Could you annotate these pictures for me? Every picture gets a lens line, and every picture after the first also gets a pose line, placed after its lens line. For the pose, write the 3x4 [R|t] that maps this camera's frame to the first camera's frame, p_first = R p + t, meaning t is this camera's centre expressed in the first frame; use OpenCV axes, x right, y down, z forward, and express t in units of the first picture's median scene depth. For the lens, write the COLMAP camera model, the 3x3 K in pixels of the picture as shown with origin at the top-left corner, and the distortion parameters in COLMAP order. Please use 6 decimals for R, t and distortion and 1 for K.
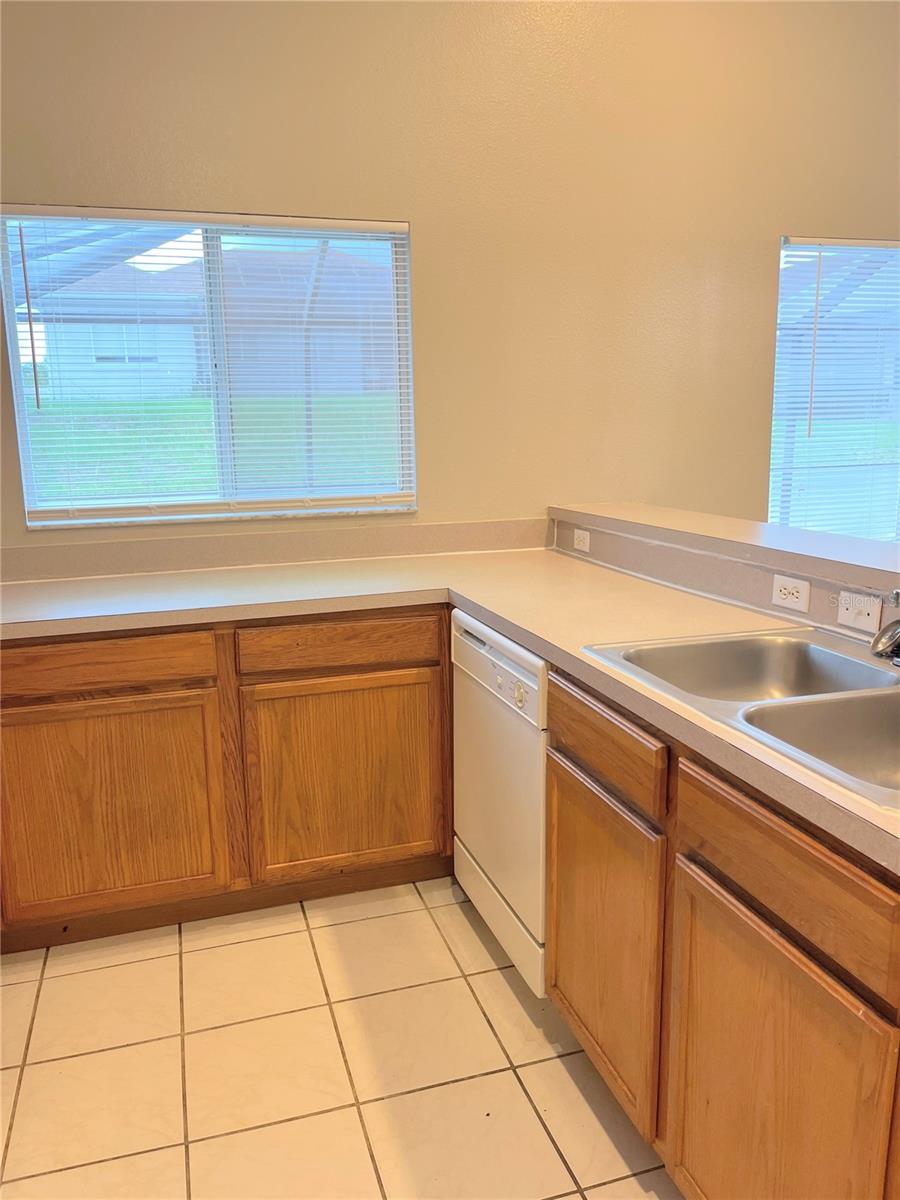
lens RADIAL K [[916.3, 0, 448.5], [0, 916.3, 601.3], [0, 0, 1]] dist [0.014826, 0.000895]
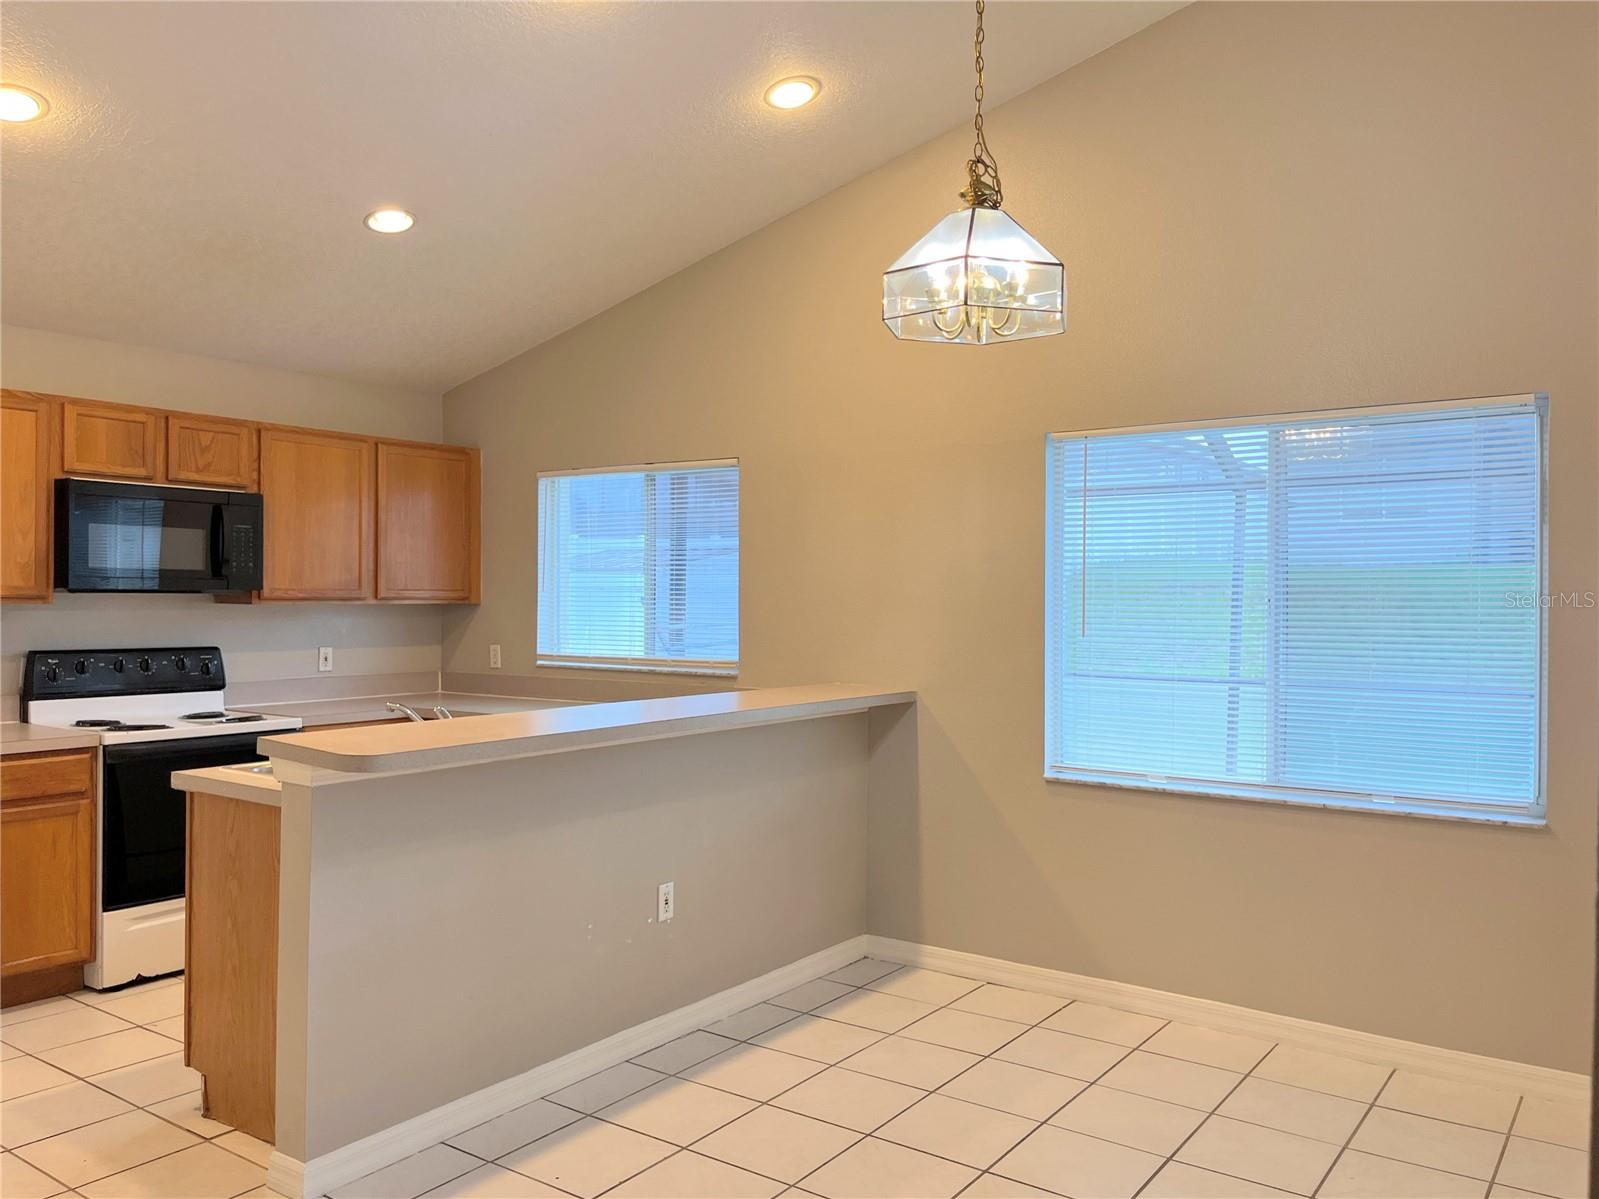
lens RADIAL K [[1221.0, 0, 799.9], [0, 1221.0, 598.0], [0, 0, 1]] dist [0.014826, 0.000895]
pose [[0.602144, 0.021335, -0.798102, 1.427268], [-0.165572, 0.981247, -0.098689, -0.053976], [0.781030, 0.191569, 0.594385, 0.040867]]
